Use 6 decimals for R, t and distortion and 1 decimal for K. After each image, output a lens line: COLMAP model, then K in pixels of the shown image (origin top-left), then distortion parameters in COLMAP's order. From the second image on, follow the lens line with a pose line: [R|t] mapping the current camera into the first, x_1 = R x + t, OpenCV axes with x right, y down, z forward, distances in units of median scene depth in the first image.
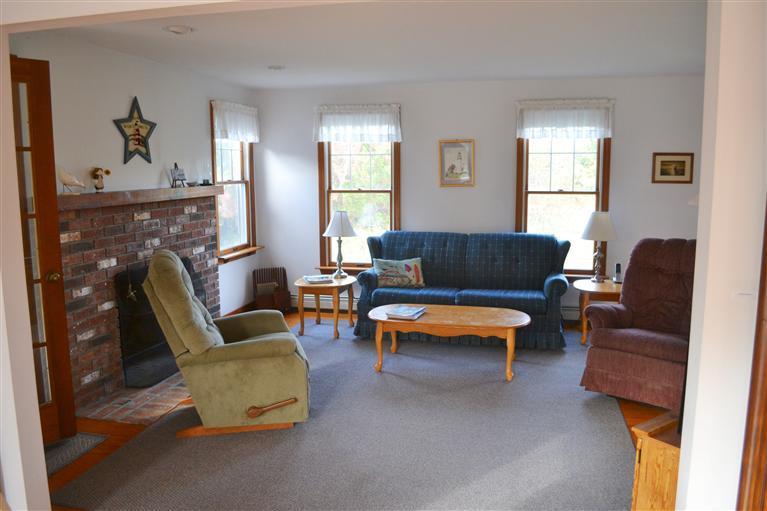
lens RADIAL K [[611.2, 0, 378.9], [0, 611.2, 258.2], [0, 0, 1]] dist [-0.078843, -0.008787]
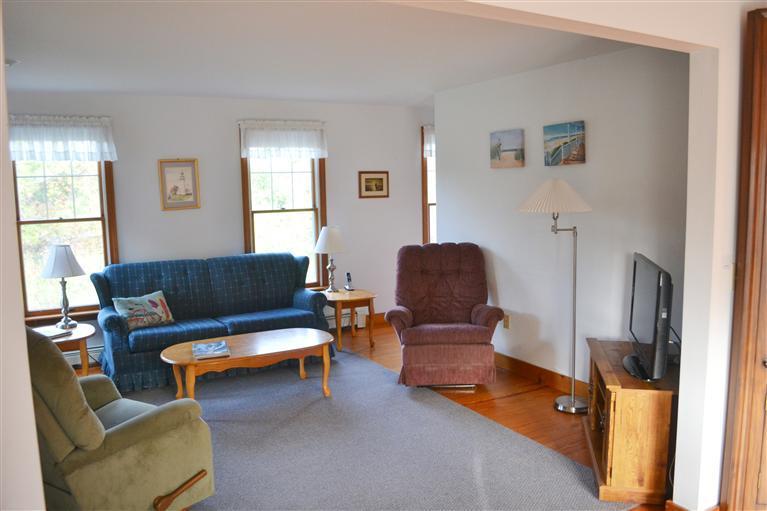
lens RADIAL K [[611.2, 0, 384.6], [0, 611.2, 259.3], [0, 0, 1]] dist [-0.078843, -0.008787]
pose [[0.735442, -0.091184, 0.671424, -0.285729], [0.113517, 0.993480, 0.010581, -0.018891], [-0.668011, 0.068437, 0.740998, 0.132009]]
